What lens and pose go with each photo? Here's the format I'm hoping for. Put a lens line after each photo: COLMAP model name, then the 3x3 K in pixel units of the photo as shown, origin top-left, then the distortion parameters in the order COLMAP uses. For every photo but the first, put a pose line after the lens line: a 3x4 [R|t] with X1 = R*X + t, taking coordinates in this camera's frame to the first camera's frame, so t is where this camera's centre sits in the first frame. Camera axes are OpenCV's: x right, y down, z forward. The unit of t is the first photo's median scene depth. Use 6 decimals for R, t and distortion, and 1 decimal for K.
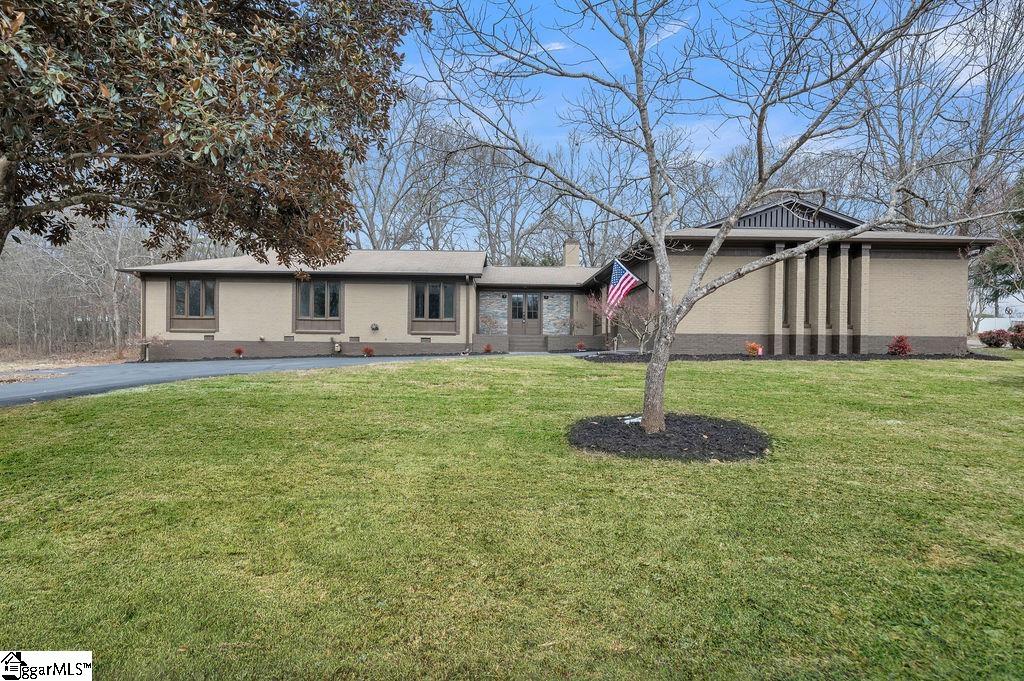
lens RADIAL K [[505.4, 0, 509.2], [0, 505.4, 345.6], [0, 0, 1]] dist [0.006598, 0.000558]
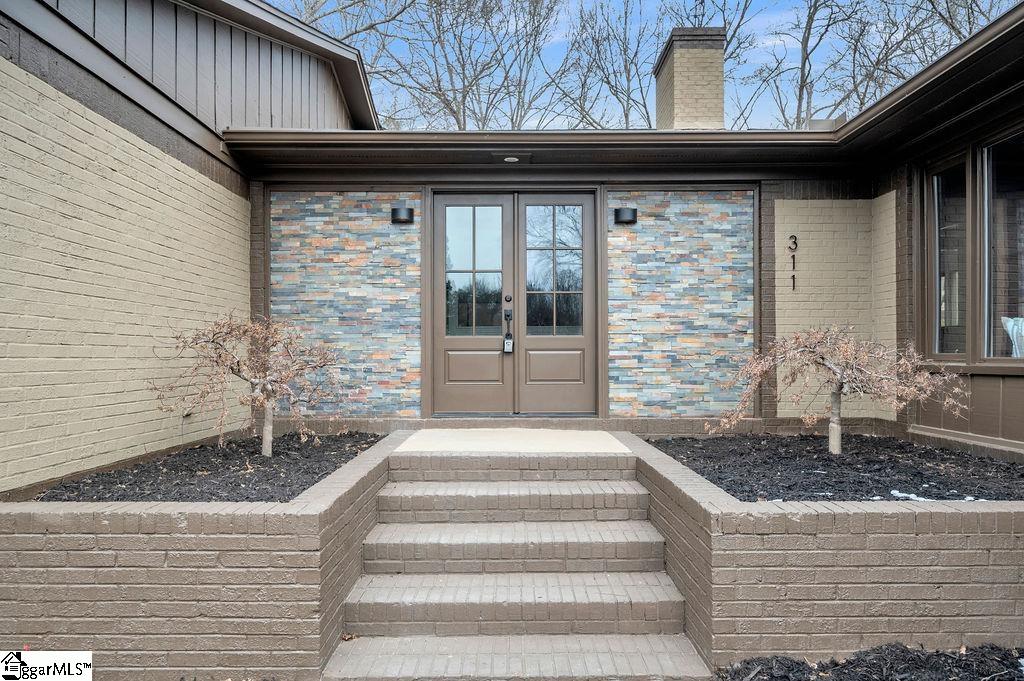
lens RADIAL K [[647.4, 0, 513.1], [0, 647.4, 347.6], [0, 0, 1]] dist [0.000074, 0.000005]
pose [[0.999654, -0.009768, -0.024415, 0.037010], [0.009489, 0.999889, -0.011522, -0.044563], [0.024525, 0.011286, 0.999636, 0.761274]]
